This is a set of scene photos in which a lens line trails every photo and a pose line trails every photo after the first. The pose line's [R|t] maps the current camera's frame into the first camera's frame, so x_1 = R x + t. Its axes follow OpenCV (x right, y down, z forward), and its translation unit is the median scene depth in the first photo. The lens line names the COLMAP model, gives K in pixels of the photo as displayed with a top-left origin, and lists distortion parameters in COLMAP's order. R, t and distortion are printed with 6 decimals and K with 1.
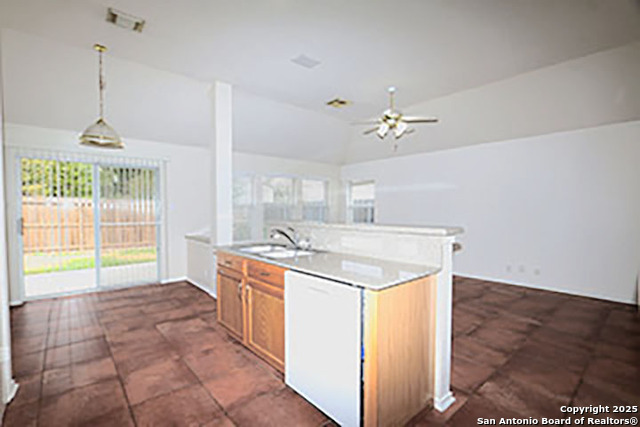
lens RADIAL K [[290.3, 0, 313.1], [0, 290.3, 211.1], [0, 0, 1]] dist [-0.041846, -0.000262]
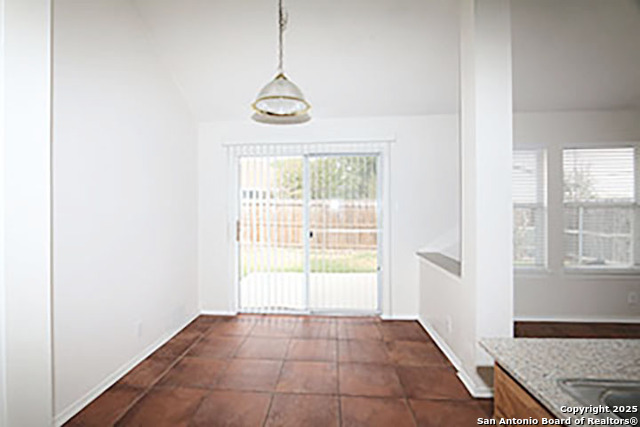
lens RADIAL K [[290.3, 0, 313.1], [0, 290.3, 211.1], [0, 0, 1]] dist [-0.041846, -0.000262]
pose [[0.702002, 0.003047, -0.712168, -0.149534], [-0.003710, 0.999993, 0.000622, -0.006628], [0.712165, 0.002205, 0.702009, 0.383510]]
